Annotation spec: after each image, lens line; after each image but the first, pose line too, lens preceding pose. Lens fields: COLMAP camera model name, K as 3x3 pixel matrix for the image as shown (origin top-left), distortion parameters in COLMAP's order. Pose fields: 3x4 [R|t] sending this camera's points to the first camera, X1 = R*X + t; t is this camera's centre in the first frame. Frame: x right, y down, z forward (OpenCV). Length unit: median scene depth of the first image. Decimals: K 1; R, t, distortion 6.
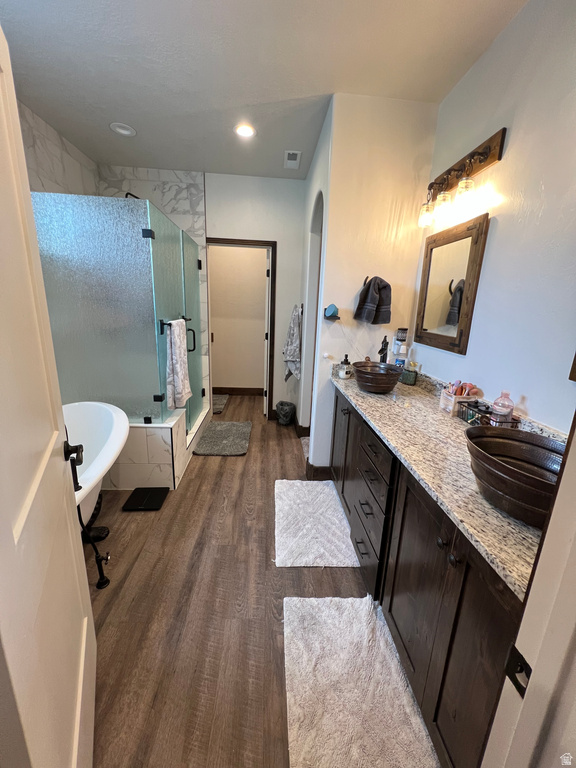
lens RADIAL K [[309.2, 0, 289.1], [0, 309.2, 382.3], [0, 0, 1]] dist [0.008377, 0.000509]
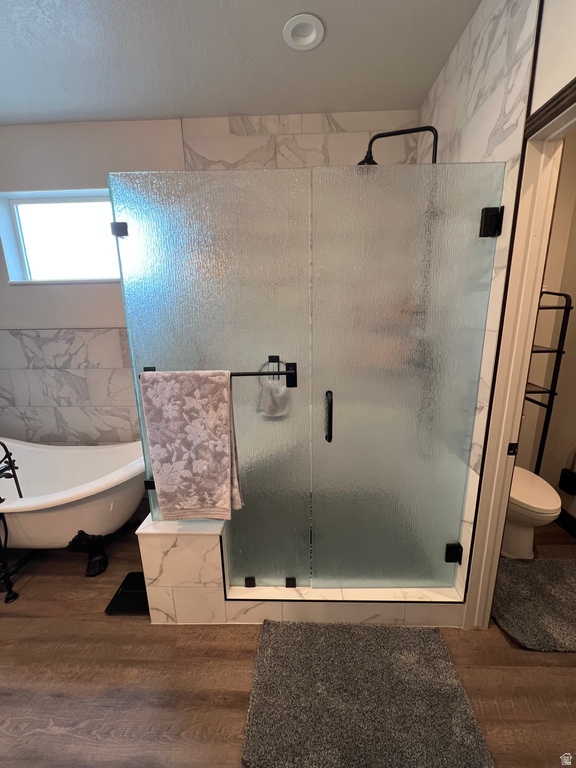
lens RADIAL K [[310.6, 0, 294.0], [0, 310.6, 385.1], [0, 0, 1]] dist [0.002846, 0.000915]
pose [[-0.102670, 0.186855, -0.977008, 0.171025], [-0.225872, 0.952162, 0.205839, -0.389070], [0.968731, 0.241812, -0.055553, 1.432680]]
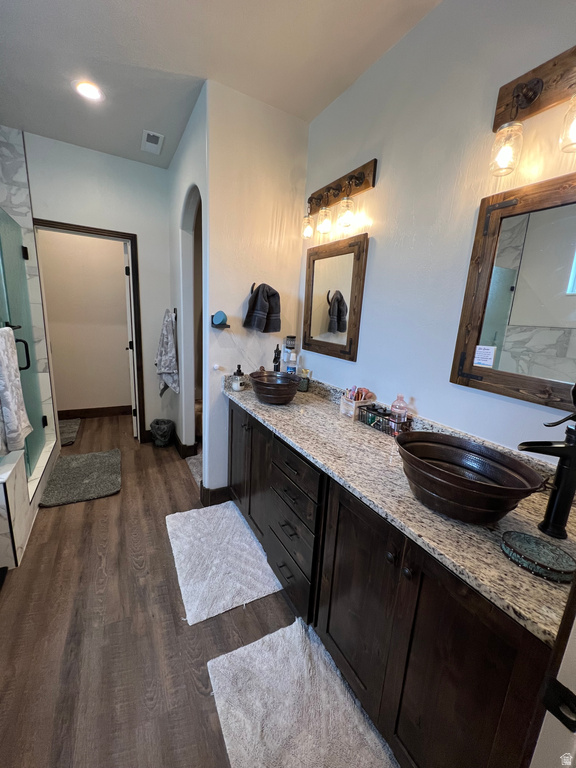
lens RADIAL K [[310.6, 0, 289.4], [0, 310.6, 383.8], [0, 0, 1]] dist [0.002846, 0.000915]
pose [[0.905844, -0.077827, 0.416402, -0.081666], [0.080656, 0.996683, 0.010825, -0.035049], [-0.415863, 0.023779, 0.909116, 0.095601]]
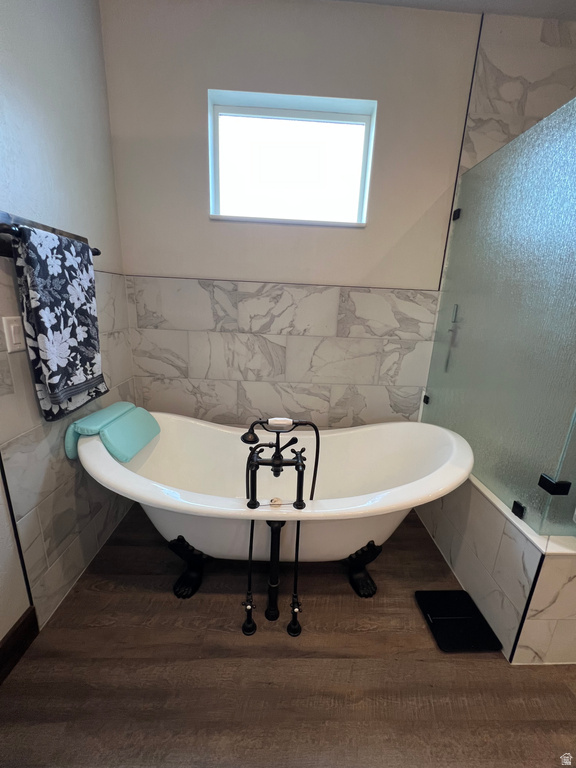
lens RADIAL K [[309.2, 0, 288.5], [0, 309.2, 383.8], [0, 0, 1]] dist [0.008377, 0.000509]
pose [[-0.027586, 0.219552, -0.975211, 0.043156], [-0.286774, 0.932836, 0.218124, -0.098226], [0.957601, 0.285682, 0.037228, 0.605483]]
